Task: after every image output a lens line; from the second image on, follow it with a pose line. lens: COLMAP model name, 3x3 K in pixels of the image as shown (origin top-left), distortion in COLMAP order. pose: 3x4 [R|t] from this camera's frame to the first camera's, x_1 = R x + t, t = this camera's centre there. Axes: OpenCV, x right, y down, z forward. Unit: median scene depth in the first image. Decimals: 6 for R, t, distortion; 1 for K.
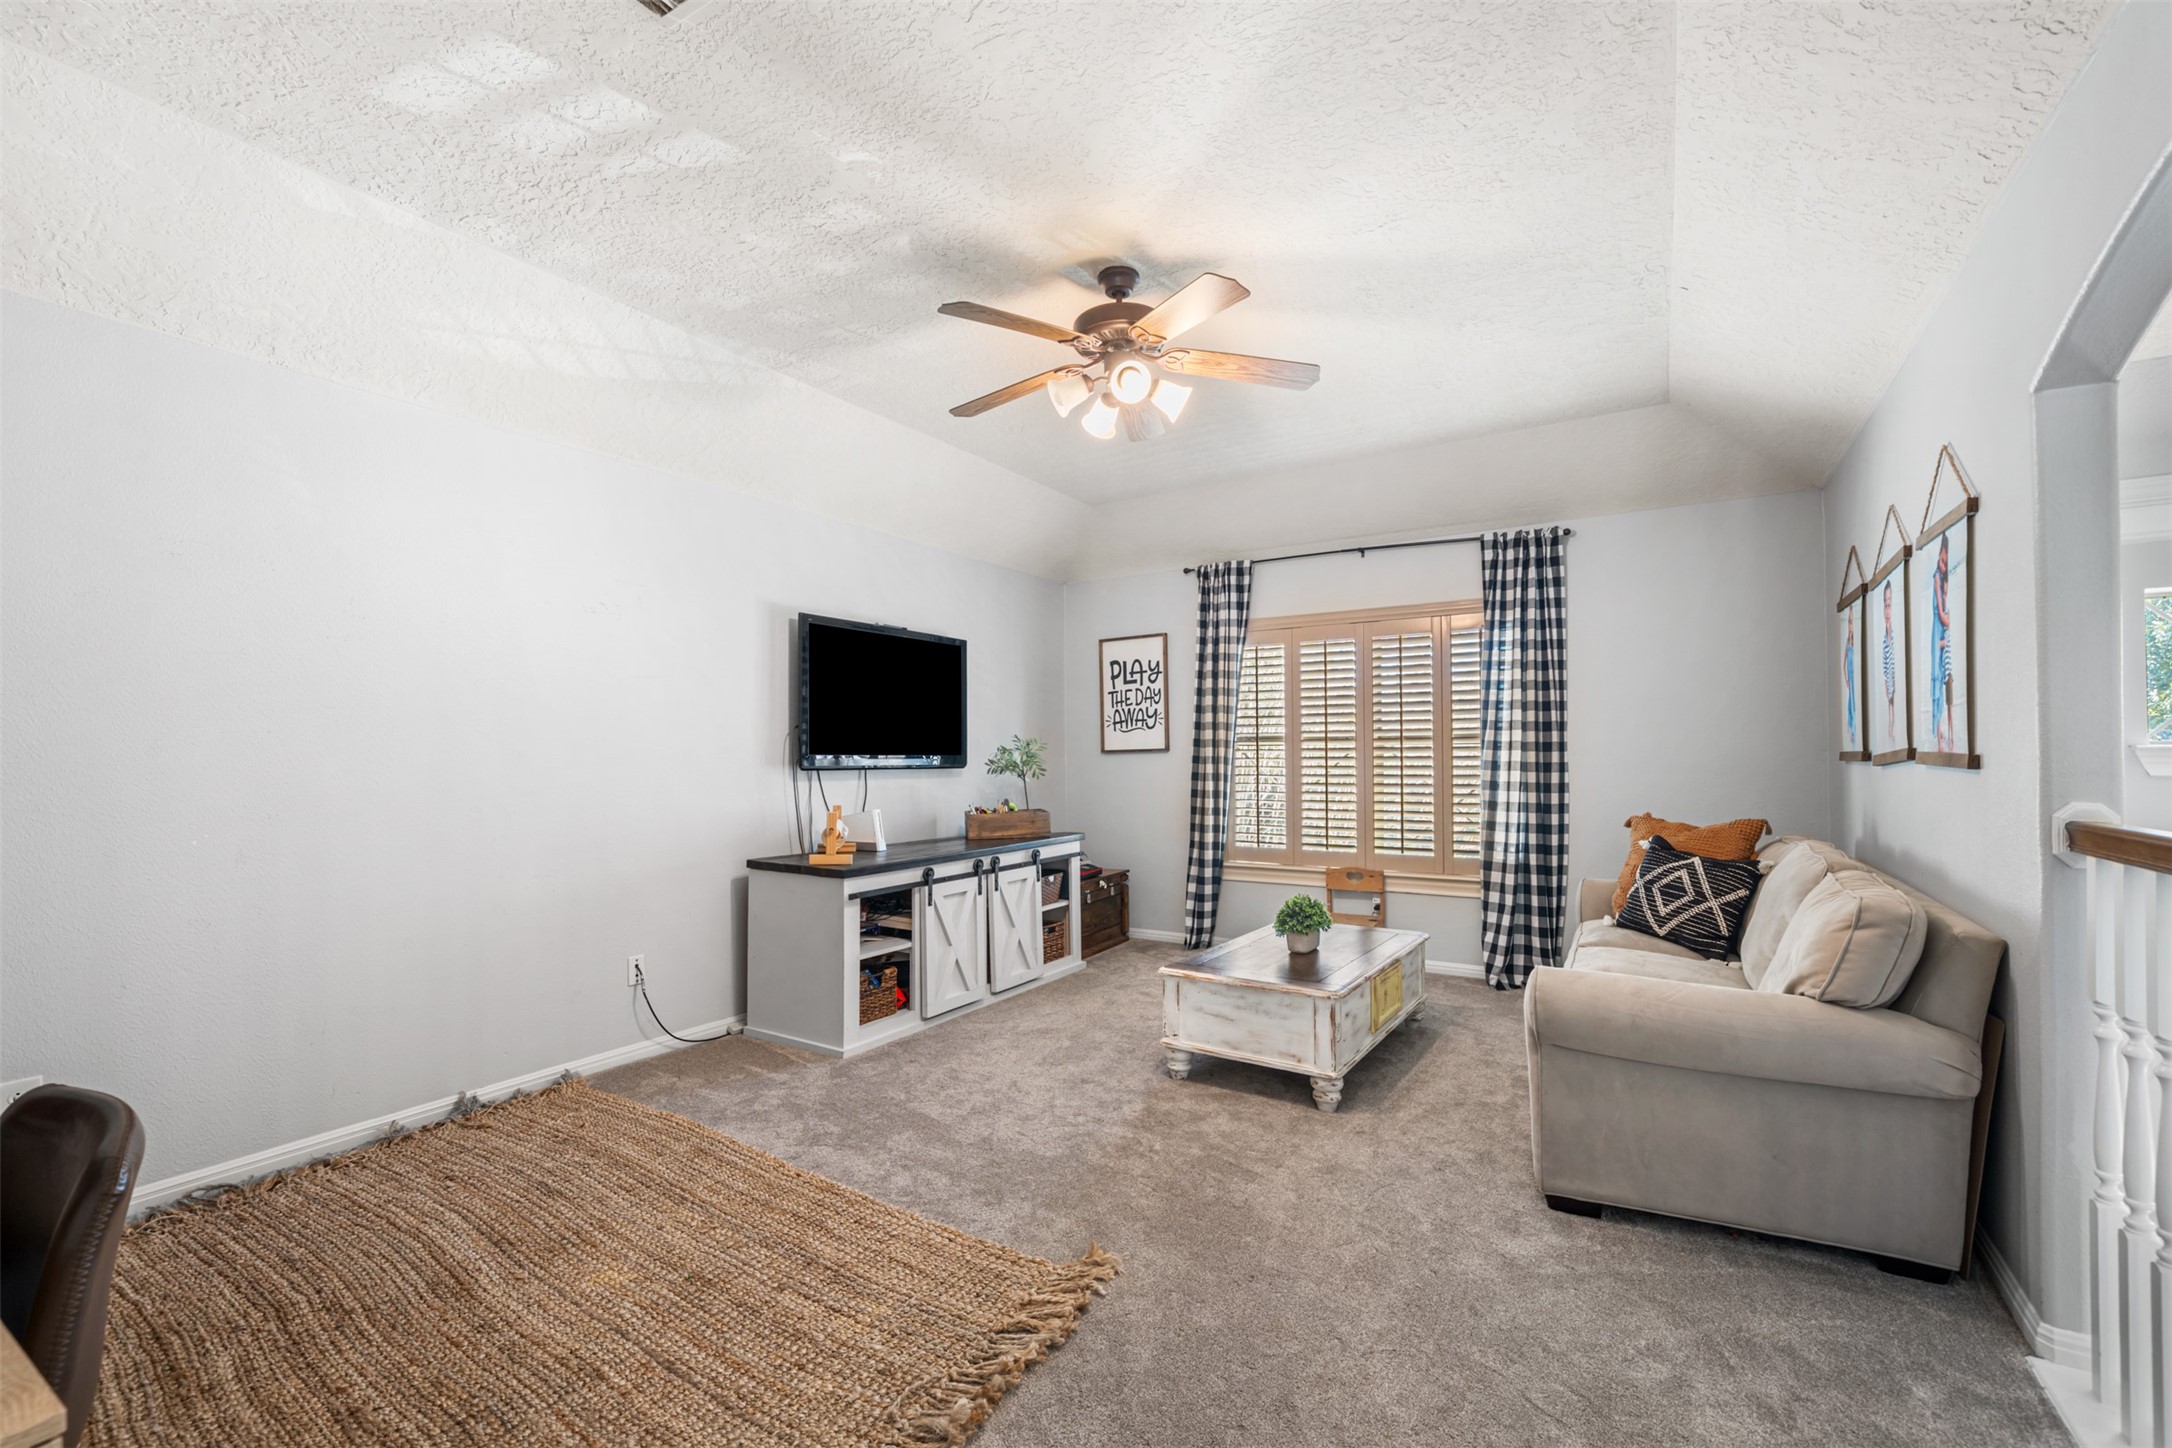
lens RADIAL K [[904.4, 0, 1086.0], [0, 904.4, 724.0], [0, 0, 1]] dist [-0.001082, -0.000107]
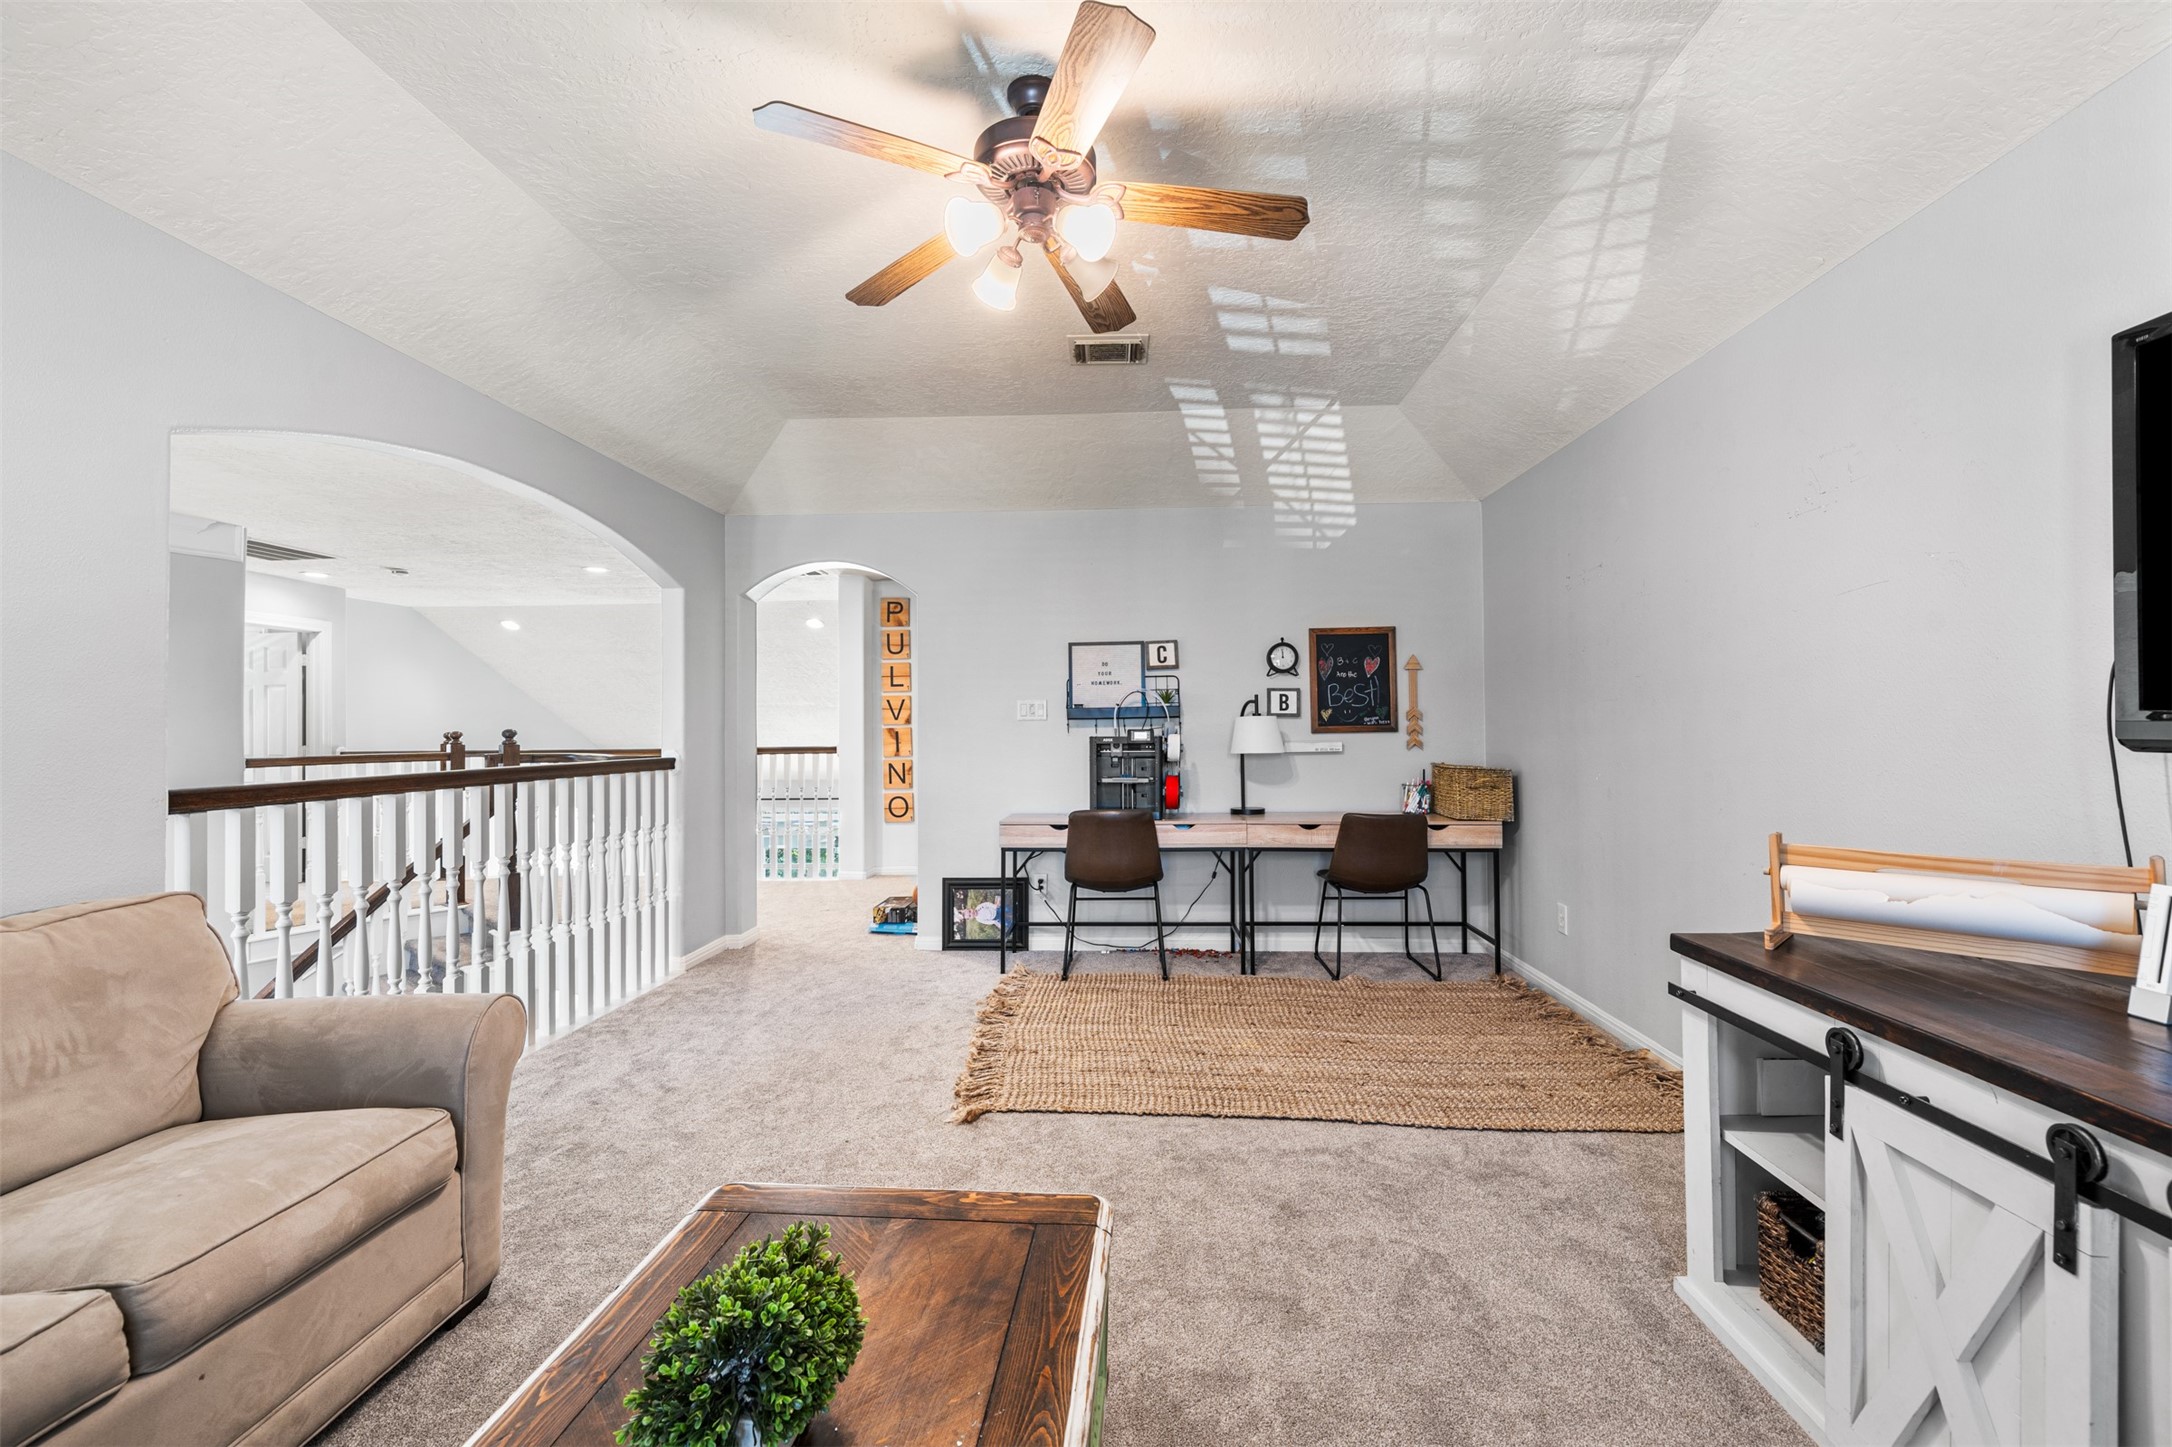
lens RADIAL K [[904.4, 0, 1086.0], [0, 904.4, 723.5], [0, 0, 1]] dist [-0.001082, -0.000107]
pose [[-0.871910, 0.002826, -0.489658, 0.266591], [0.019464, 0.999393, -0.028890, 0.043745], [0.489279, -0.034720, -0.871436, 1.203171]]
